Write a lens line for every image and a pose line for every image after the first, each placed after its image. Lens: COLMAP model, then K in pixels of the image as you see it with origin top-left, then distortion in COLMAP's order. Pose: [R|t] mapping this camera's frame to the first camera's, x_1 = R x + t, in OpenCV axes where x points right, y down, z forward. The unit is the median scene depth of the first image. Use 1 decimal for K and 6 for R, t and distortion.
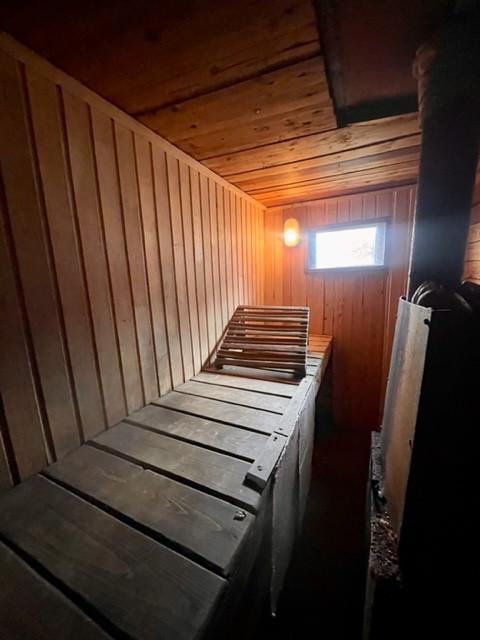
lens RADIAL K [[257.2, 0, 240.3], [0, 257.2, 319.1], [0, 0, 1]] dist [-0.007150, 0.000112]
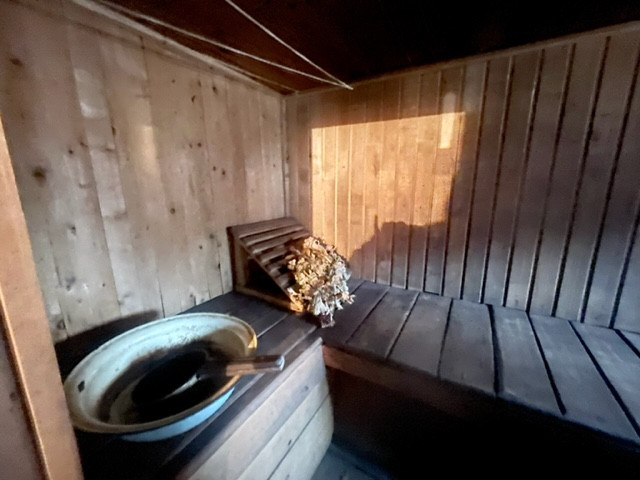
lens RADIAL K [[257.2, 0, 320.6], [0, 257.2, 239.4], [0, 0, 1]] dist [-0.007150, 0.000112]
pose [[-0.090124, 0.235179, -0.967765, 0.615463], [-0.182128, 0.951441, 0.248173, 0.037787], [0.979136, 0.198623, -0.042915, -0.407299]]
